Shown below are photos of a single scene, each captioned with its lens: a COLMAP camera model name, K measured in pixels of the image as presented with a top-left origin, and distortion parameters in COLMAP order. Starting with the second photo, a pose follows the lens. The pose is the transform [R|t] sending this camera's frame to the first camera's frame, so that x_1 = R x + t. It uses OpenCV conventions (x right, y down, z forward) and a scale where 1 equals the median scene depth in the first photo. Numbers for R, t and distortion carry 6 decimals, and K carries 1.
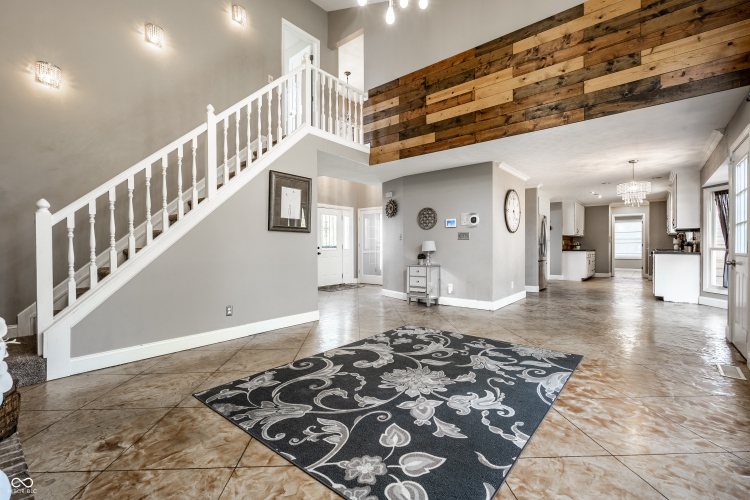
lens RADIAL K [[334.2, 0, 371.8], [0, 334.2, 246.6], [0, 0, 1]] dist [-0.003819, 0.000260]
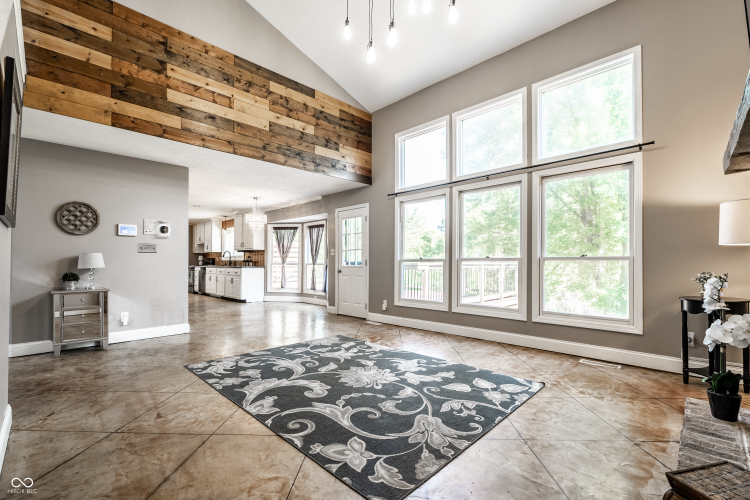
lens RADIAL K [[334.2, 0, 372.6], [0, 334.2, 257.6], [0, 0, 1]] dist [-0.003819, 0.000260]
pose [[0.078268, 0.017416, 0.996780, -0.917936], [-0.000031, 0.999847, -0.017467, 0.008295], [-0.996932, 0.001337, 0.078256, 0.793694]]
